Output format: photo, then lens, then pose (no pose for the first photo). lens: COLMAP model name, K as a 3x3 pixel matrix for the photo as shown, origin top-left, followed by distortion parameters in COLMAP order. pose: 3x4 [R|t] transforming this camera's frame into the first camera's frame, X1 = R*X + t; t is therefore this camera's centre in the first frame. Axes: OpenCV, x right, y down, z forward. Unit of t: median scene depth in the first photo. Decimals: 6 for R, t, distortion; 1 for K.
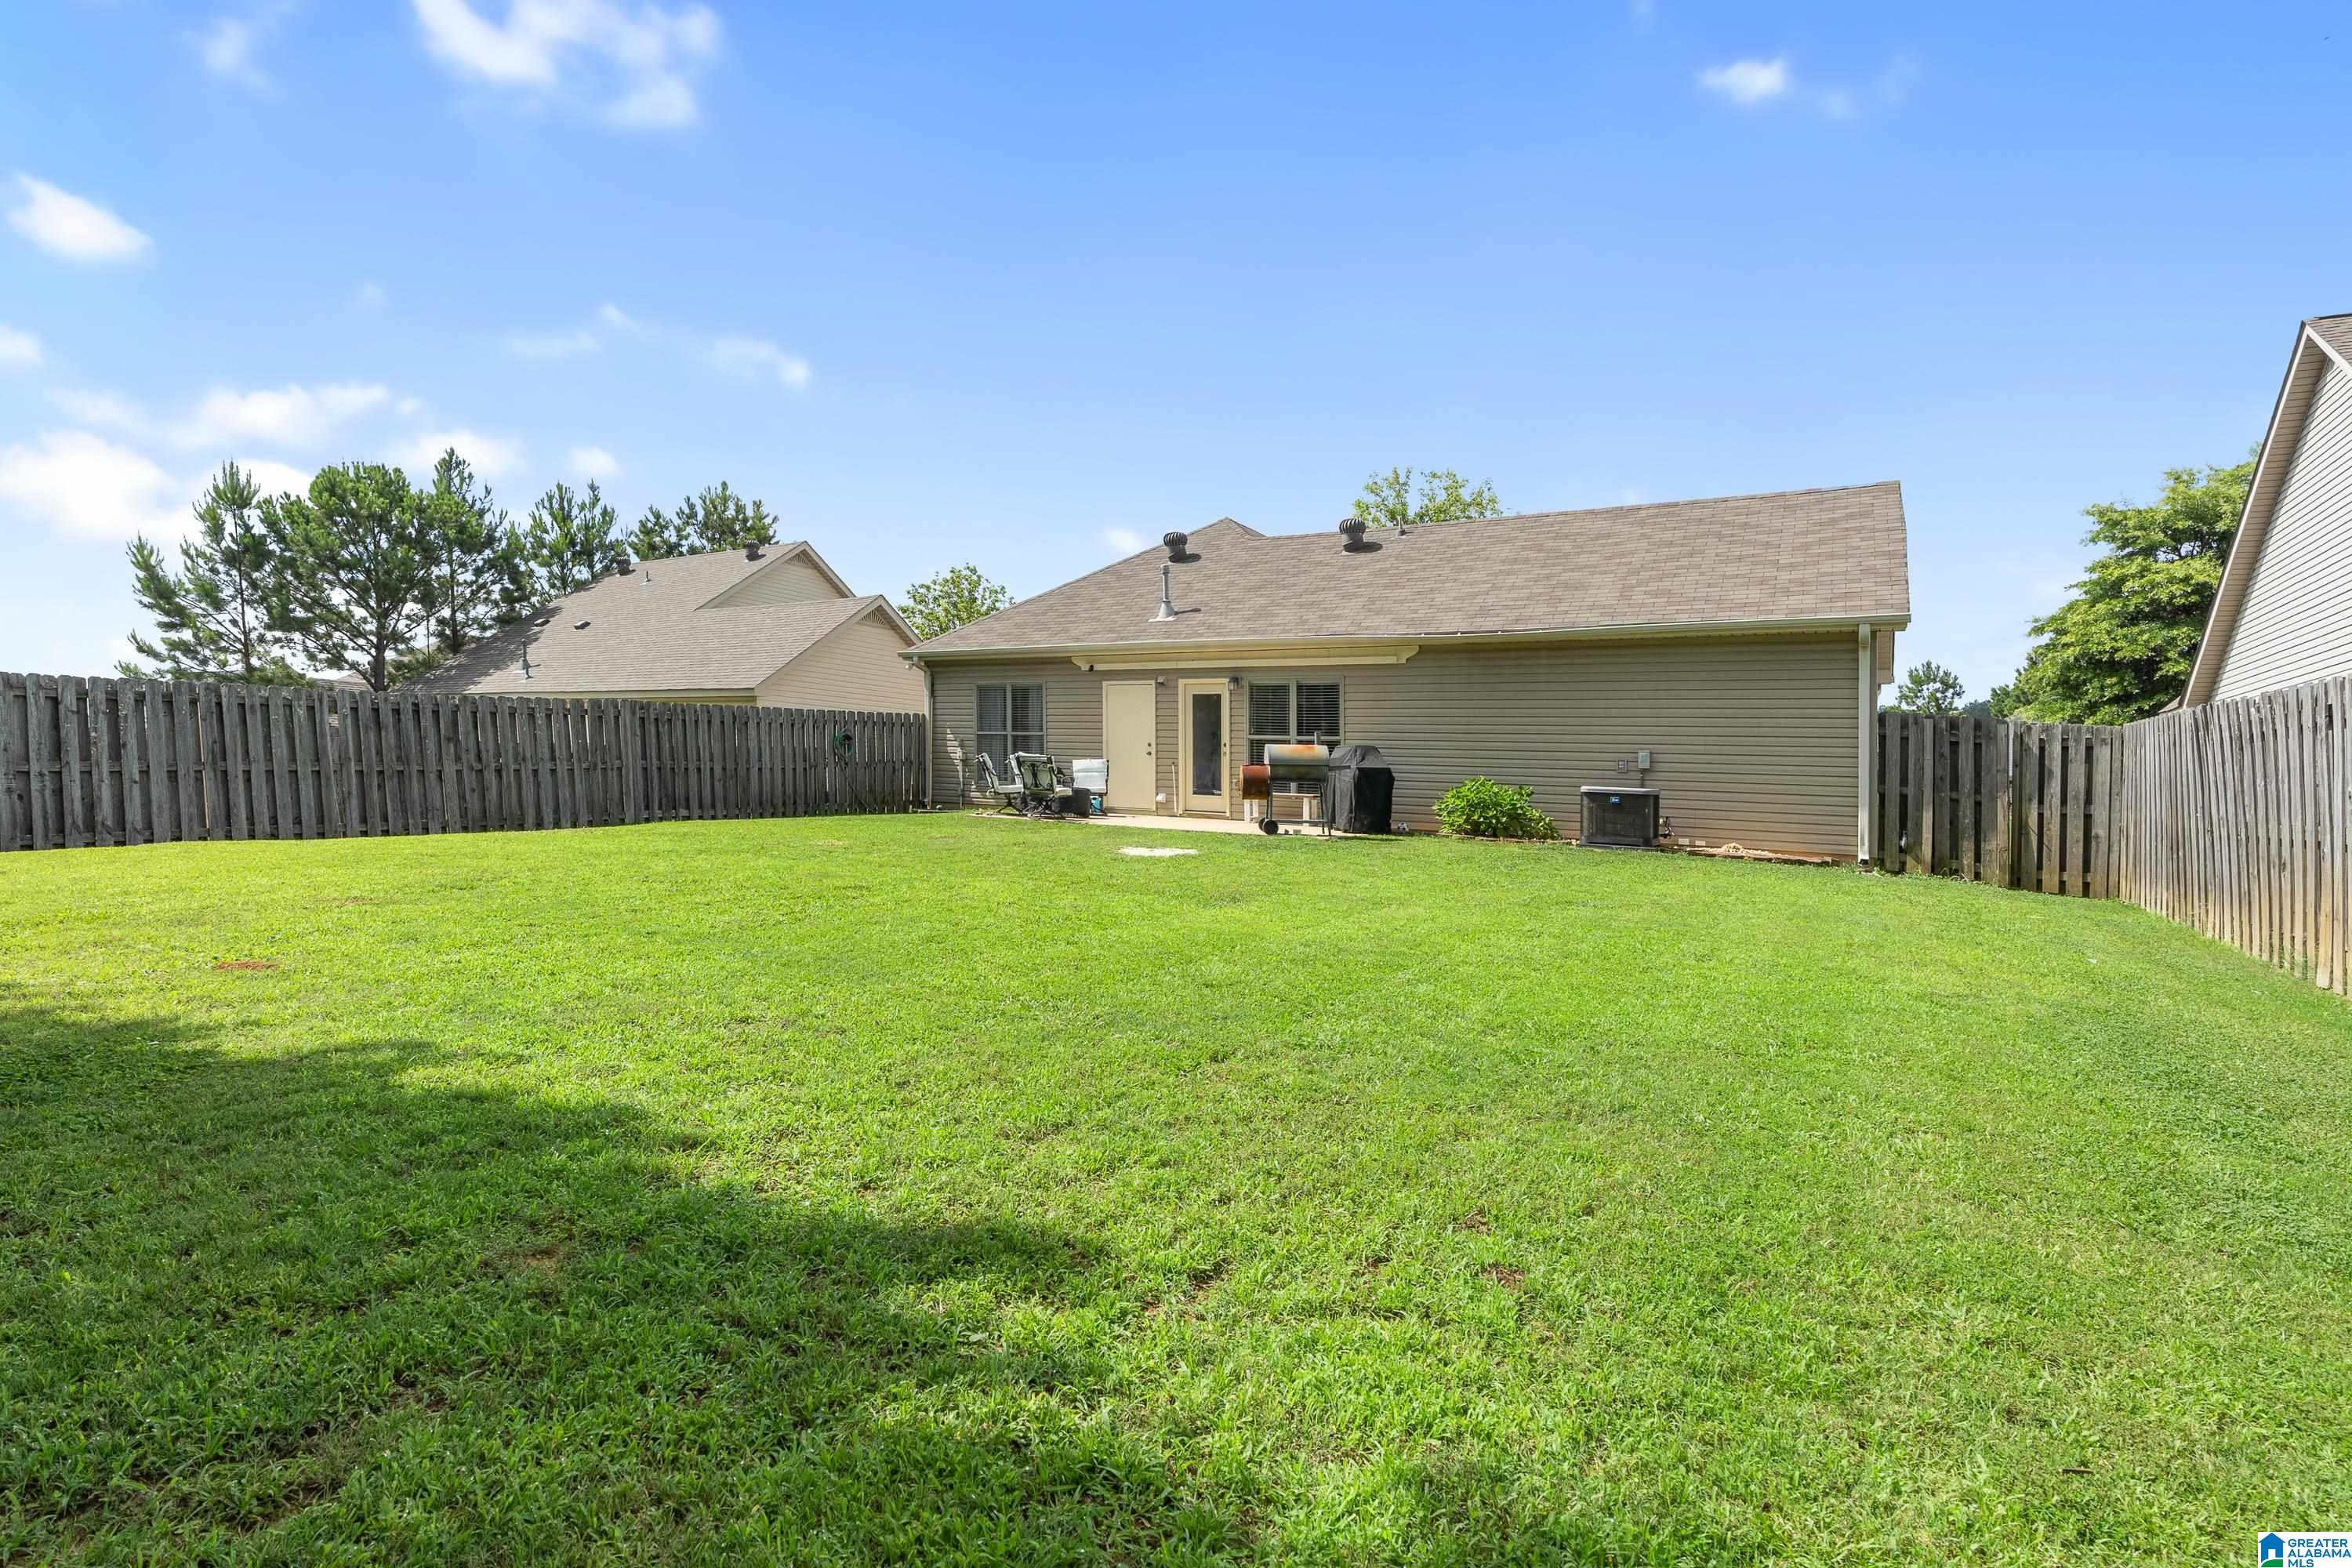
lens RADIAL K [[1067.1, 0, 1171.5], [0, 1067.1, 795.5], [0, 0, 1]] dist [-0.010264, 0.001650]
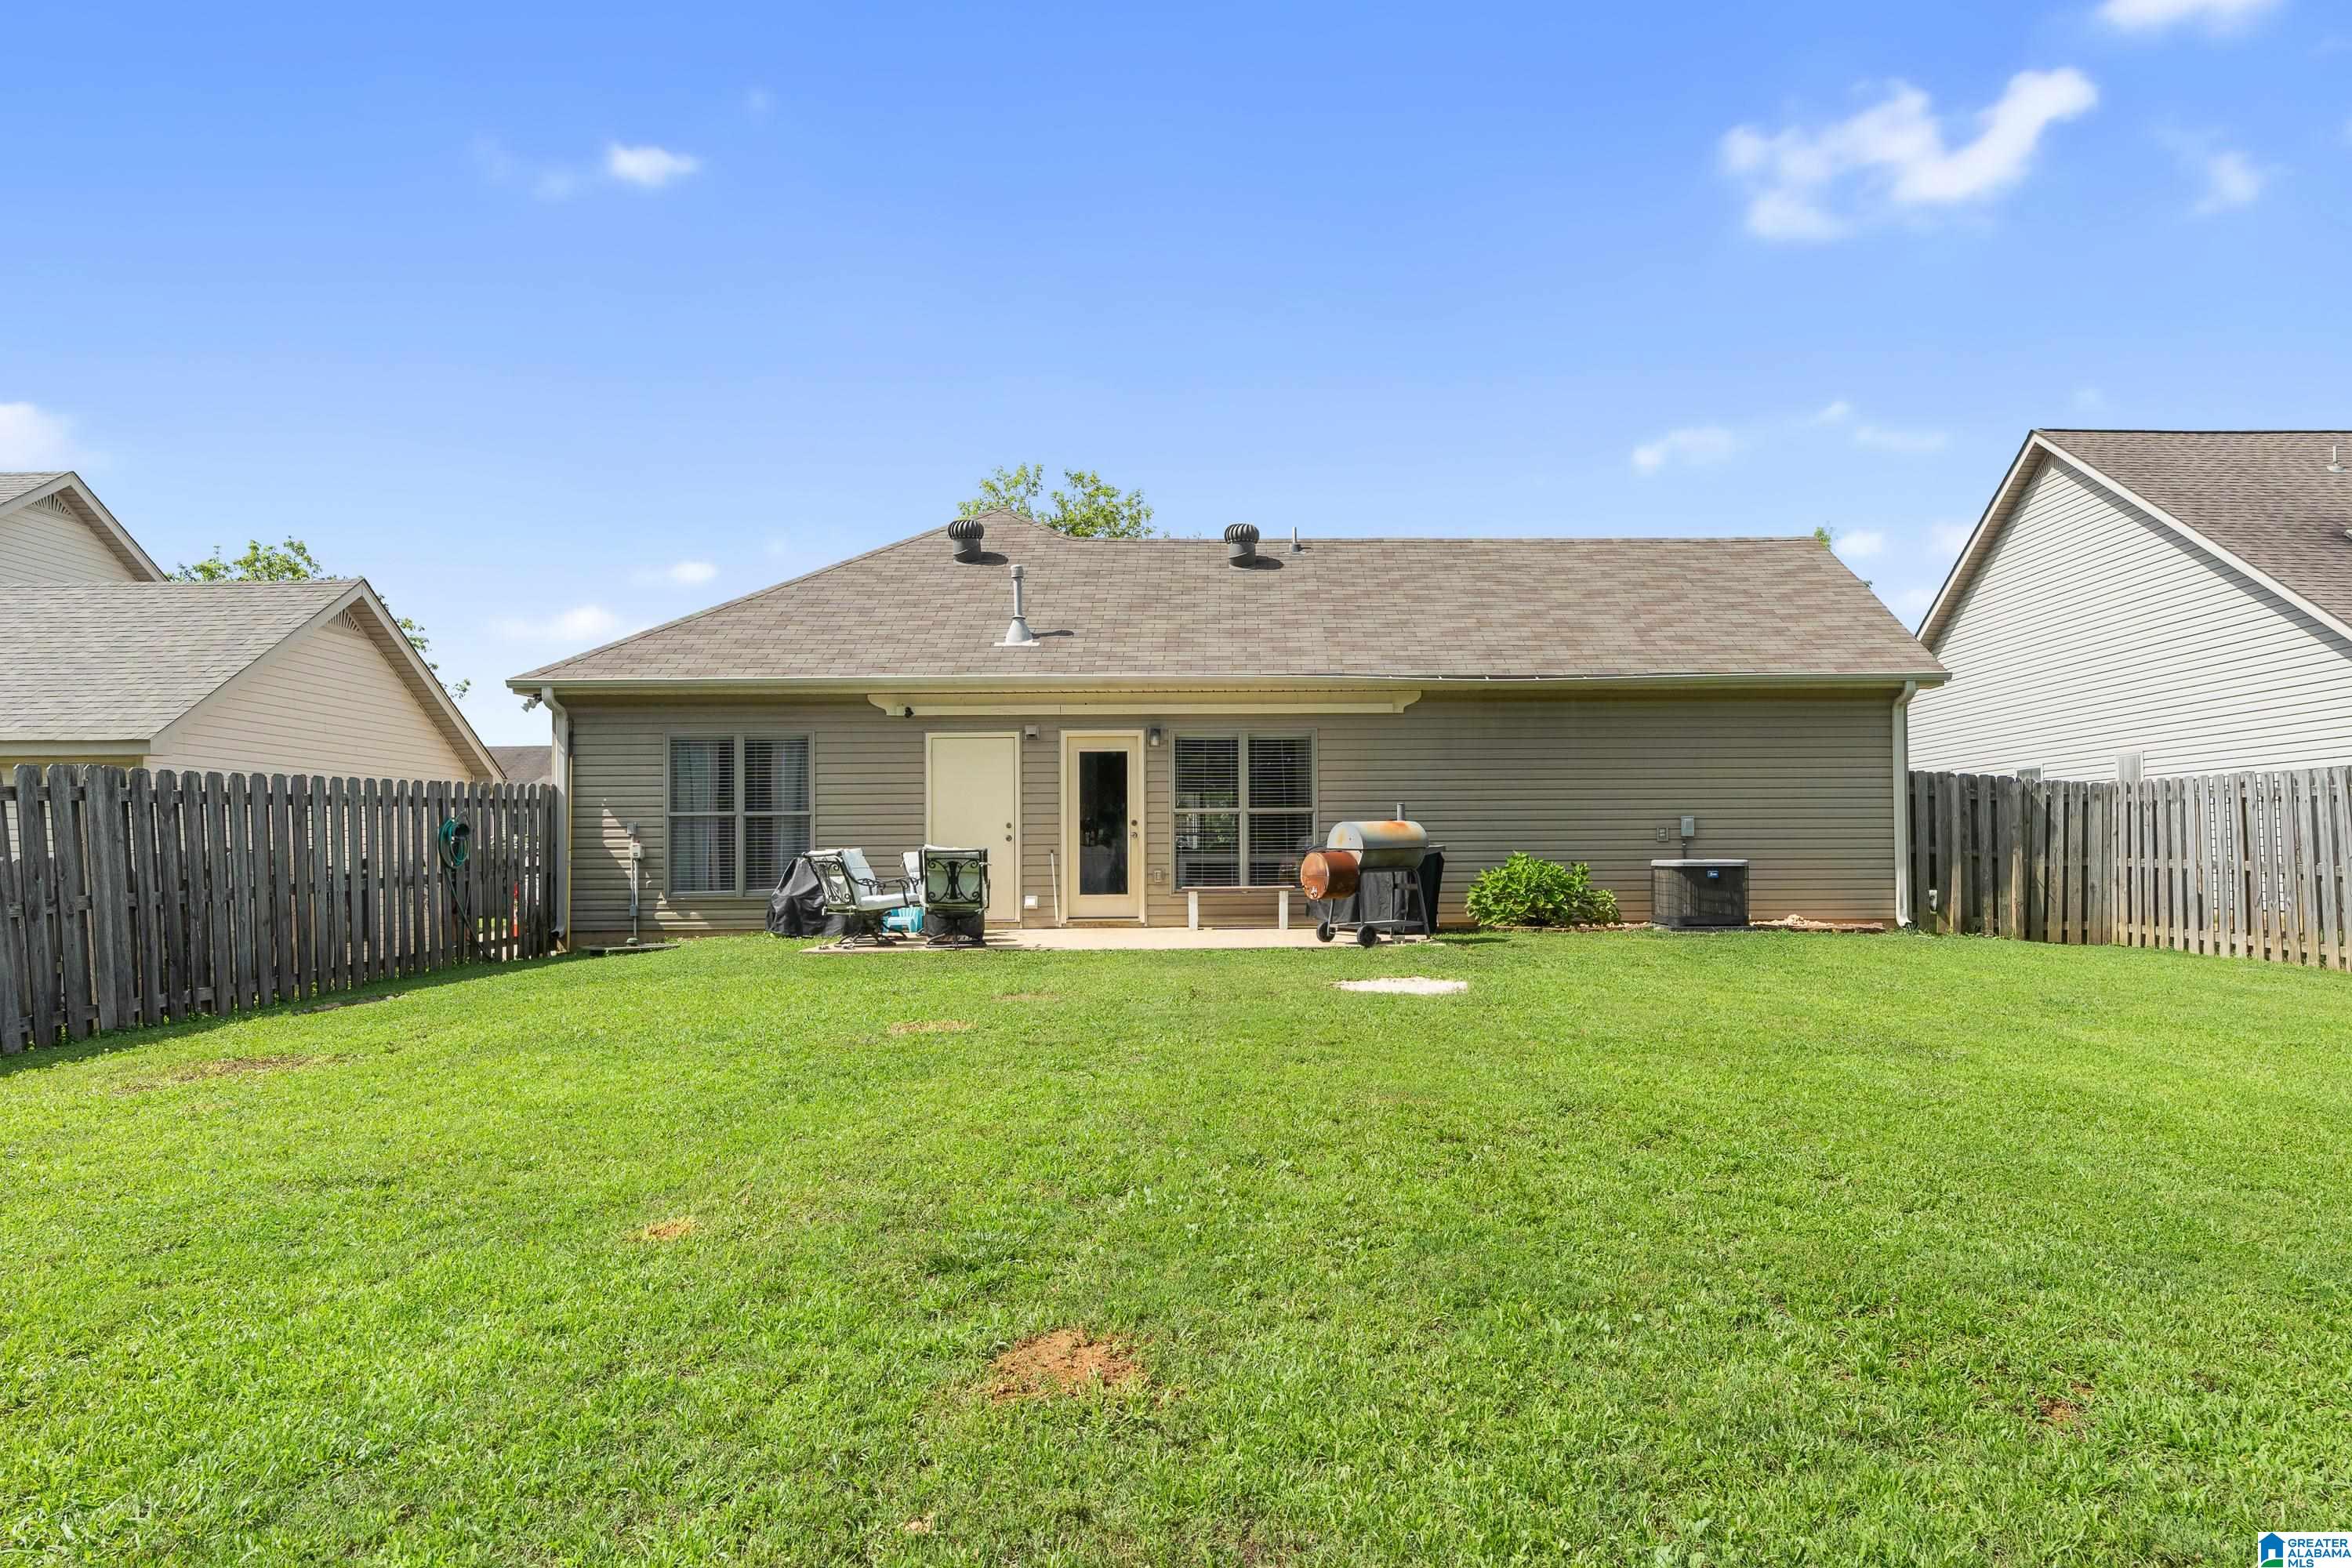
lens RADIAL K [[1313.9, 0, 1177.0], [0, 1313.9, 799.2], [0, 0, 1]] dist [-0.014479, -0.000751]
pose [[0.849953, -0.020889, 0.526444, -0.412887], [0.048822, 0.998037, -0.039223, -0.029163], [-0.524592, 0.059039, 0.849304, 0.255235]]
